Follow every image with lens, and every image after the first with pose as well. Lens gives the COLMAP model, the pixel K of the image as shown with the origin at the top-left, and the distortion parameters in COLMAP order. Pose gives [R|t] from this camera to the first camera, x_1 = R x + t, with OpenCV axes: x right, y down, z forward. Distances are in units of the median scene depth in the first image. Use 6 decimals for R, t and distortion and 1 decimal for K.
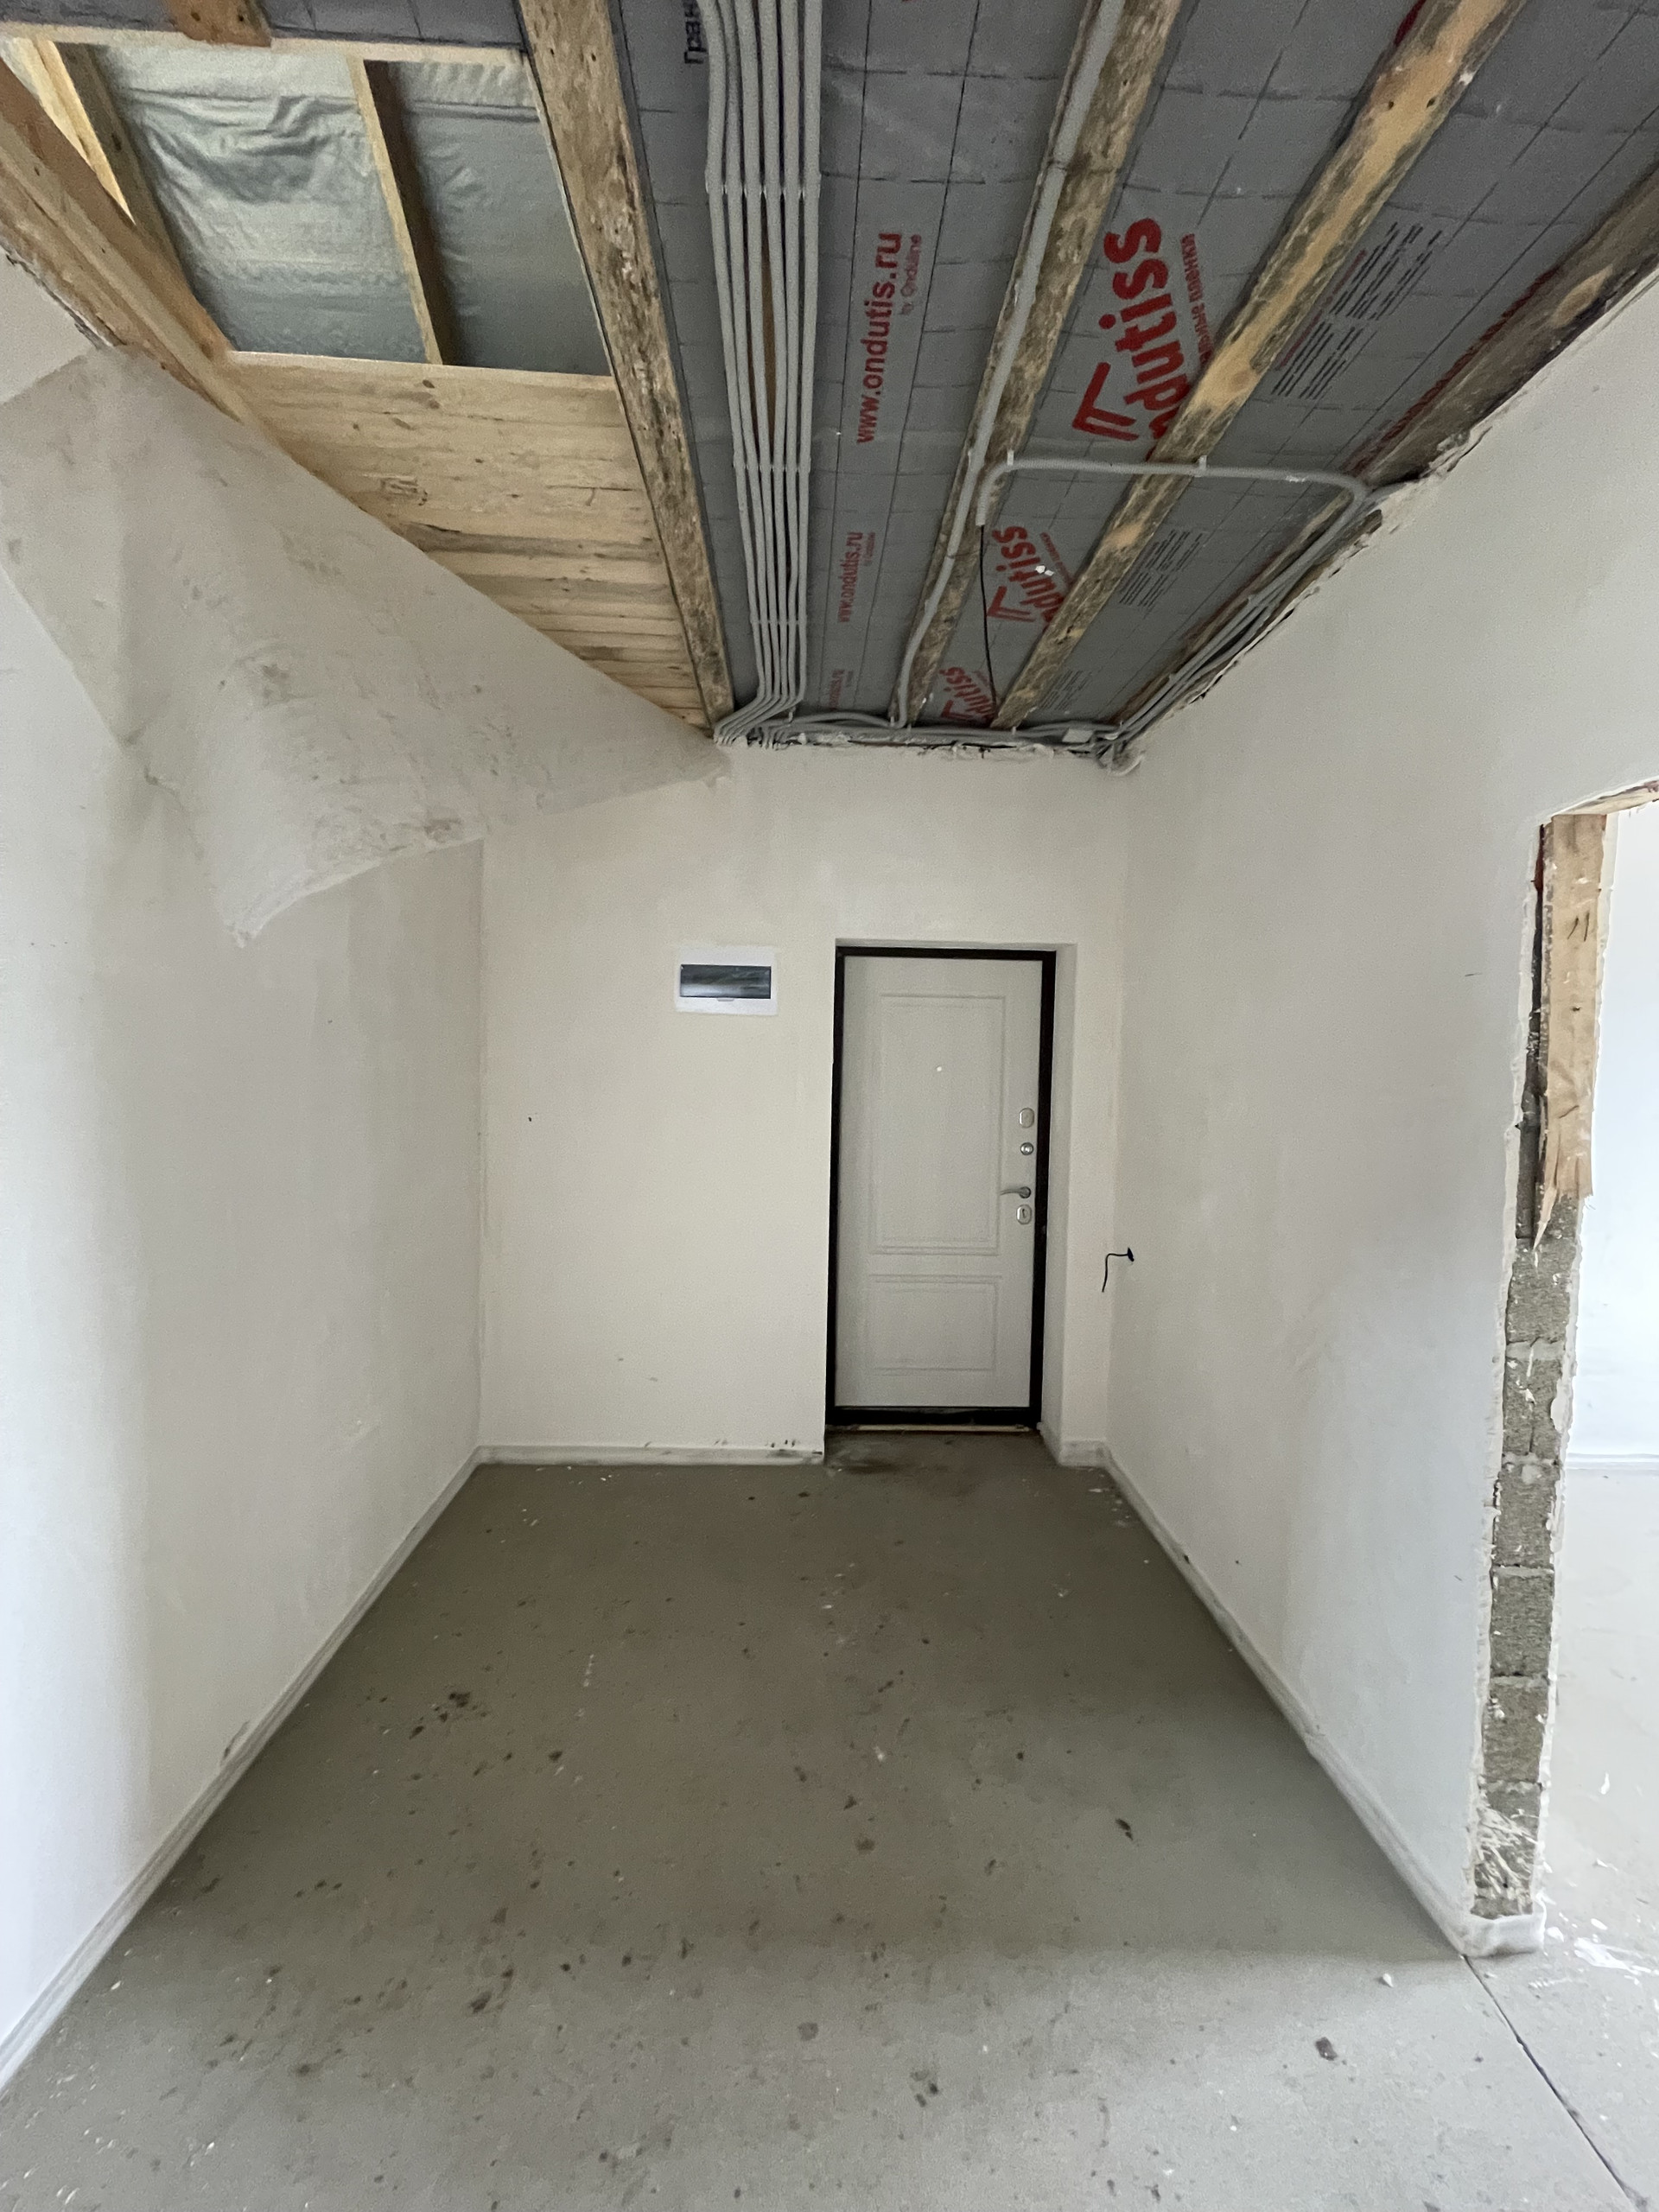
lens RADIAL K [[879.1, 0, 830.1], [0, 879.1, 1102.5], [0, 0, 1]] dist [0.005054, 0.000144]
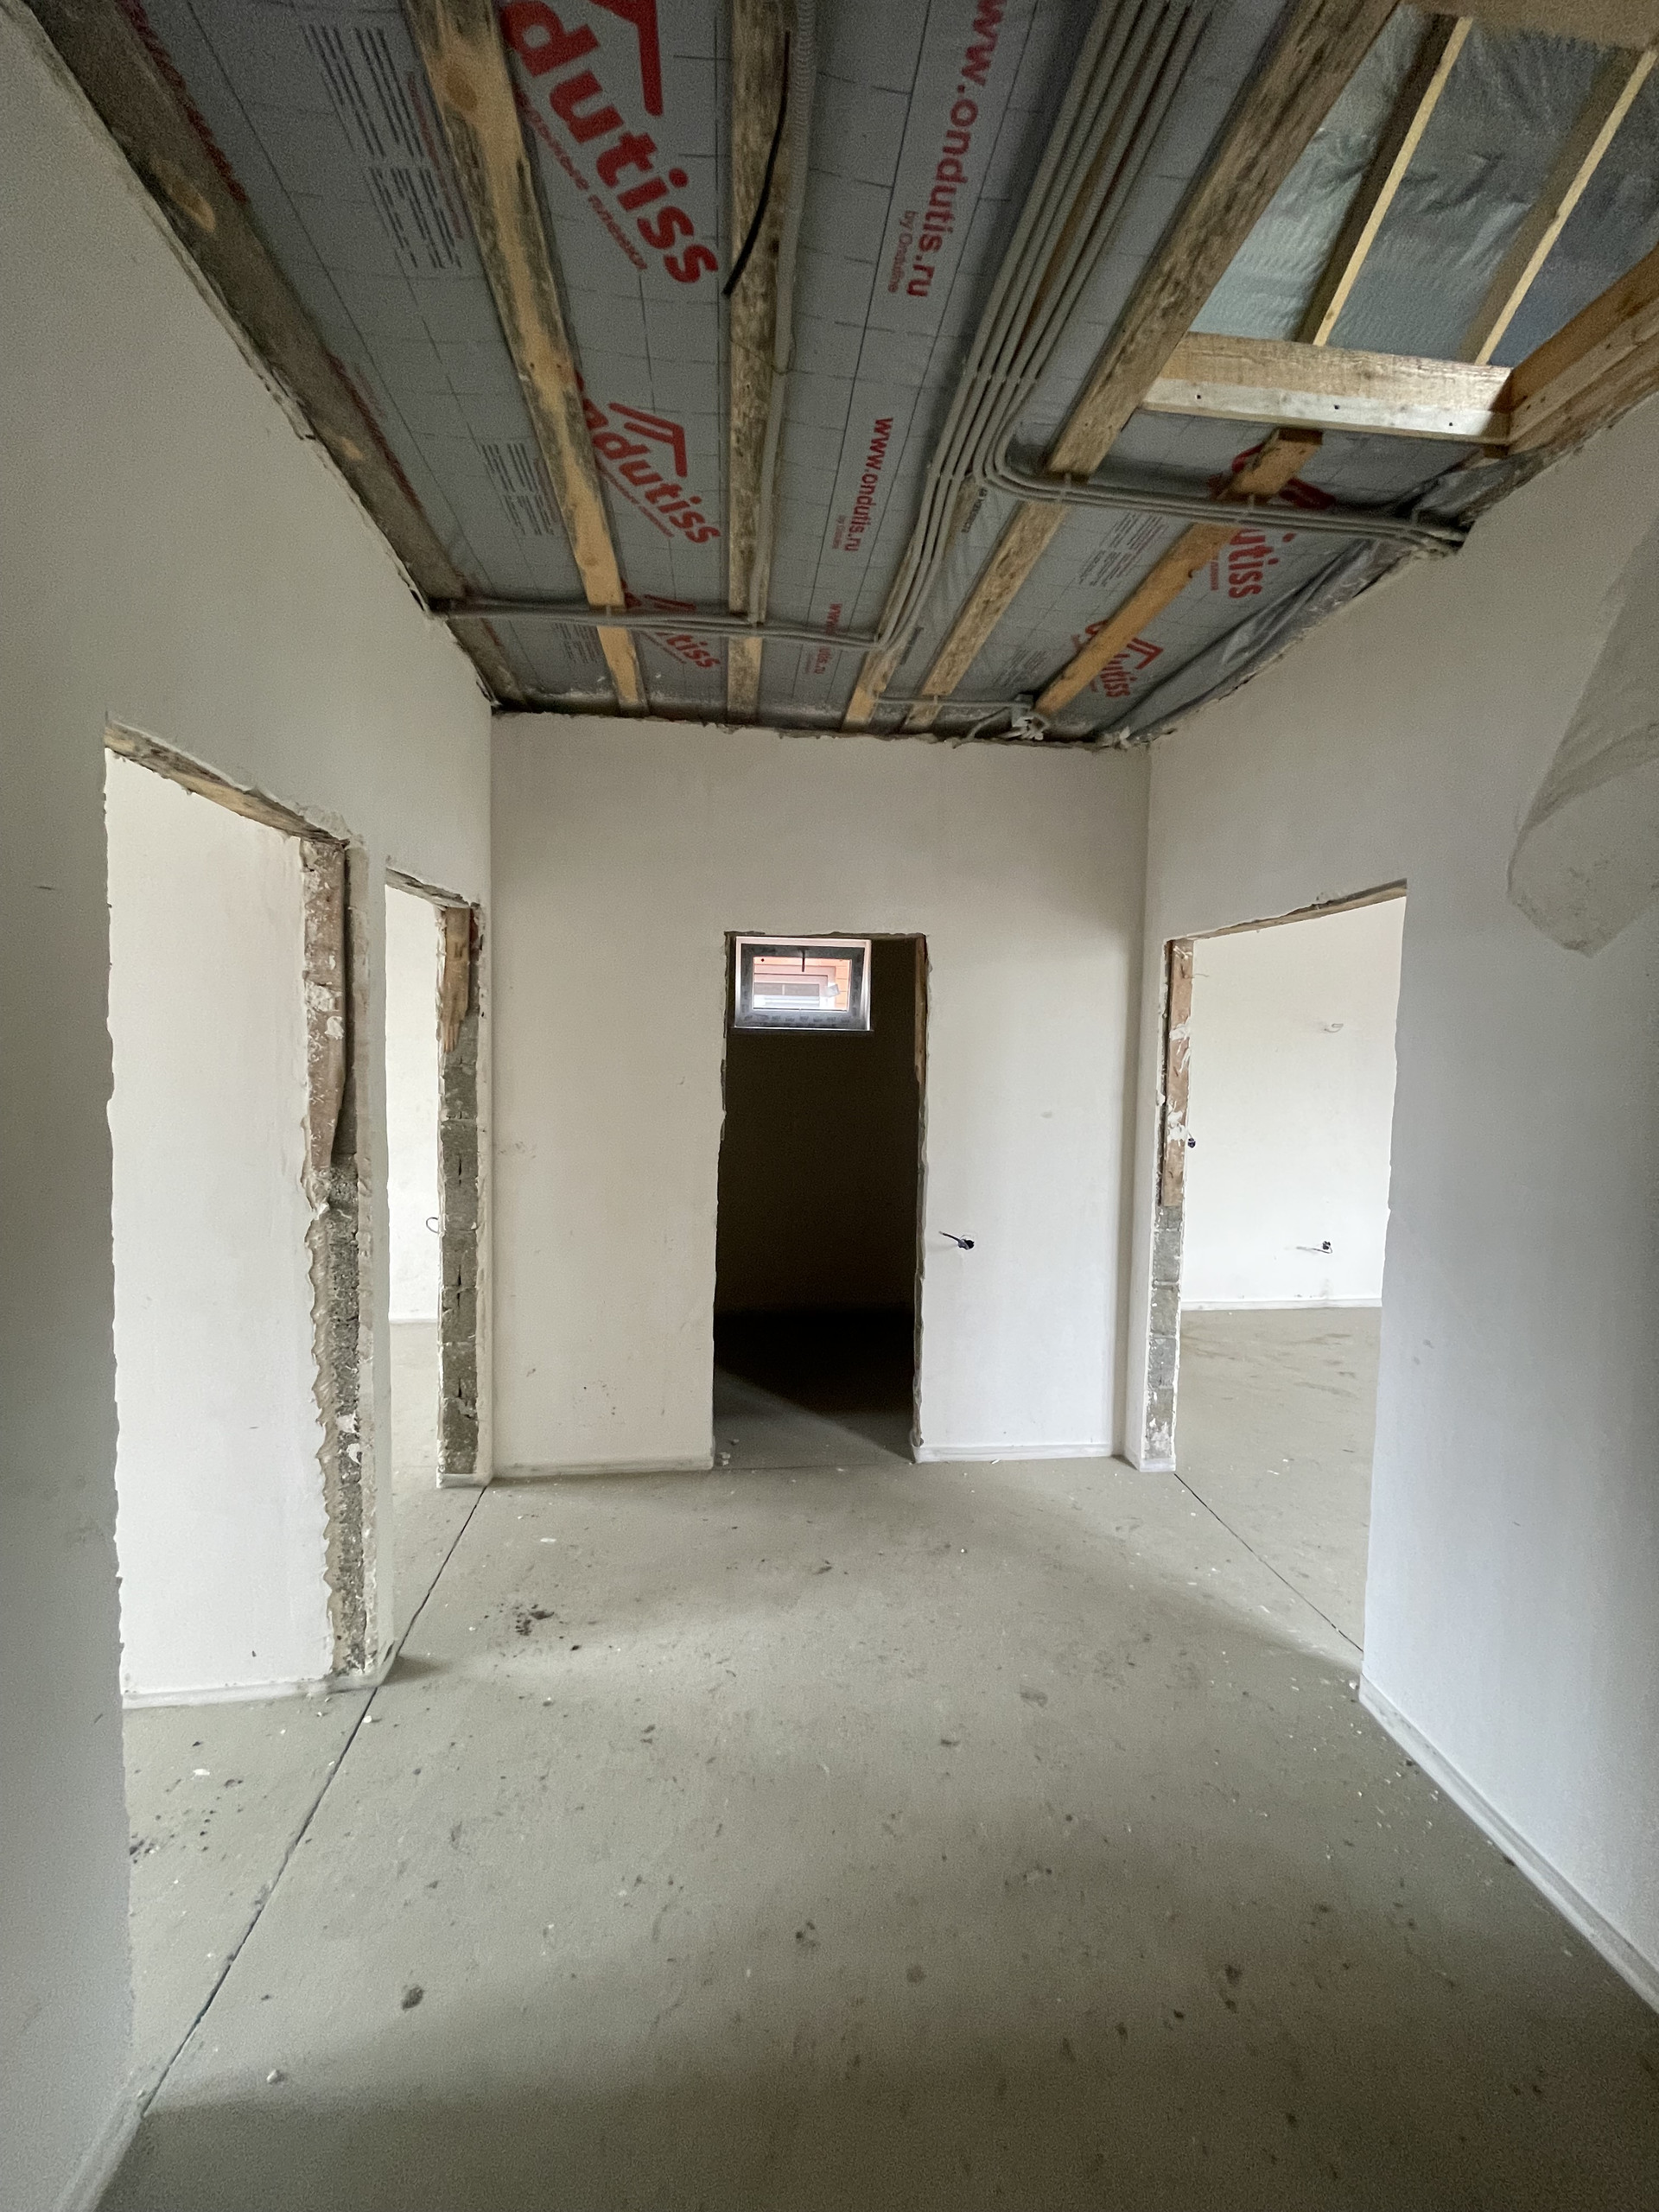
lens RADIAL K [[879.1, 0, 829.6], [0, 879.1, 1094.8], [0, 0, 1]] dist [0.005054, 0.000144]
pose [[-0.996088, -0.035822, -0.080783, 0.209043], [-0.044896, 0.992528, 0.113459, -0.105037], [0.076115, 0.116642, -0.990253, 2.006000]]
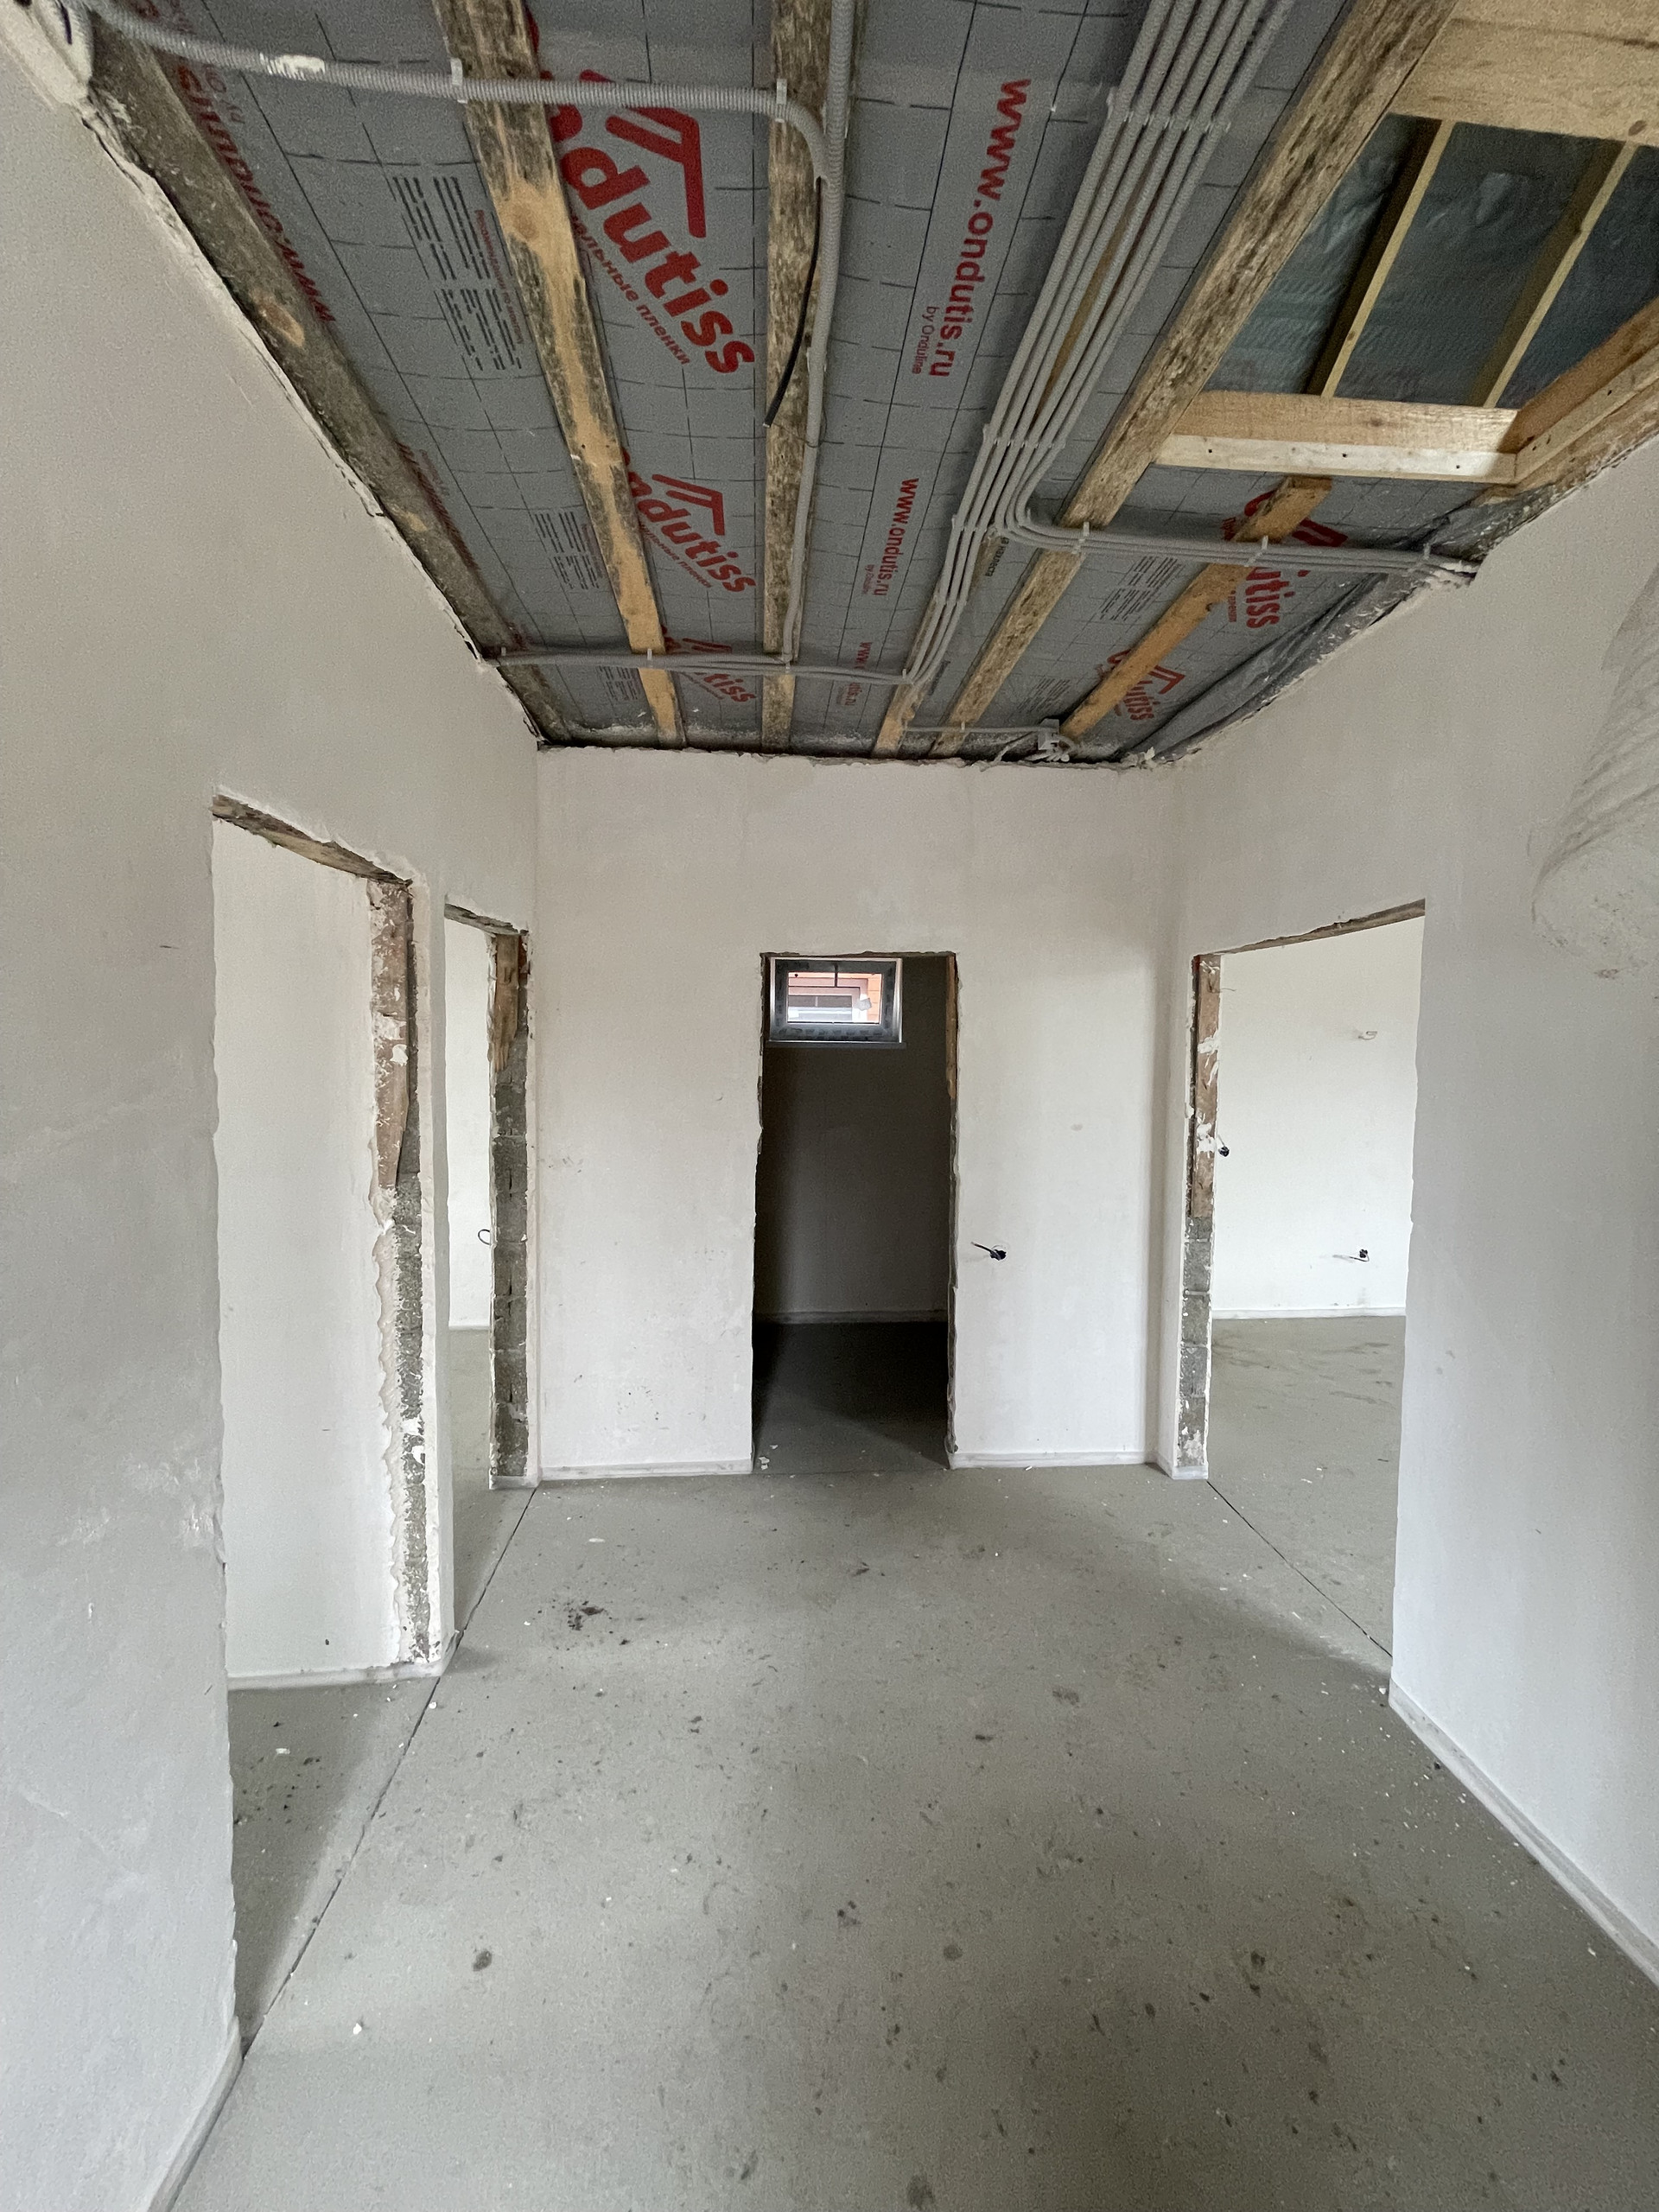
lens RADIAL K [[879.1, 0, 830.6], [0, 879.1, 1095.9], [0, 0, 1]] dist [0.005054, 0.000144]
pose [[-0.998613, -0.028456, -0.044288, 0.216798], [-0.033158, 0.993451, 0.109341, -0.137744], [0.040887, 0.110658, -0.993017, 2.074543]]
